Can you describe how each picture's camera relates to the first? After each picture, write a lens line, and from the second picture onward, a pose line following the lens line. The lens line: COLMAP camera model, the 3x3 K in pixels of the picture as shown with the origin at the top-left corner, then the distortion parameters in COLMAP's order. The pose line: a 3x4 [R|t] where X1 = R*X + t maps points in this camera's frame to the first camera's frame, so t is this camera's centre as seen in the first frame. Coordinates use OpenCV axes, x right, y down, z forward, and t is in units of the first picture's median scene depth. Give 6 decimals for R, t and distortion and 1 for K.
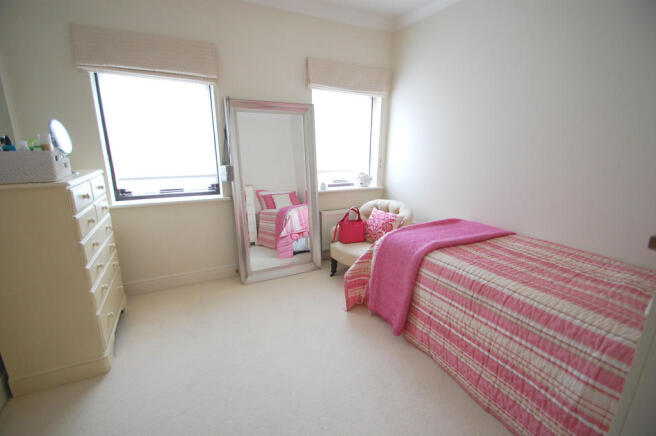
lens RADIAL K [[290.1, 0, 315.6], [0, 290.1, 218.7], [0, 0, 1]] dist [-0.000498, -0.001921]
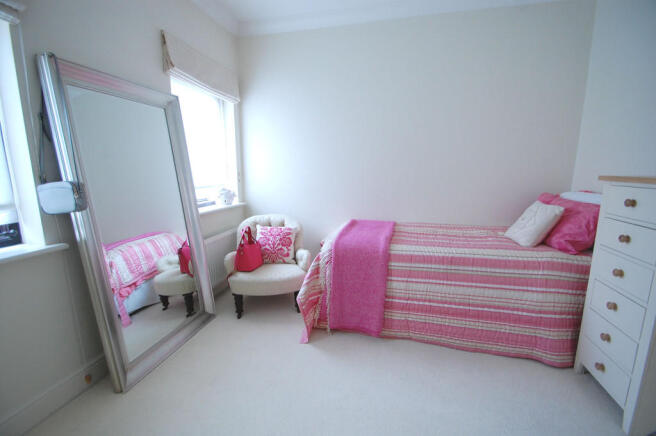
lens RADIAL K [[290.1, 0, 327.0], [0, 290.1, 219.2], [0, 0, 1]] dist [-0.000498, -0.001921]
pose [[0.639500, -0.140194, 0.755900, -0.364537], [0.194454, 0.980757, 0.017387, -0.032631], [-0.743792, 0.135869, 0.654456, 0.285583]]
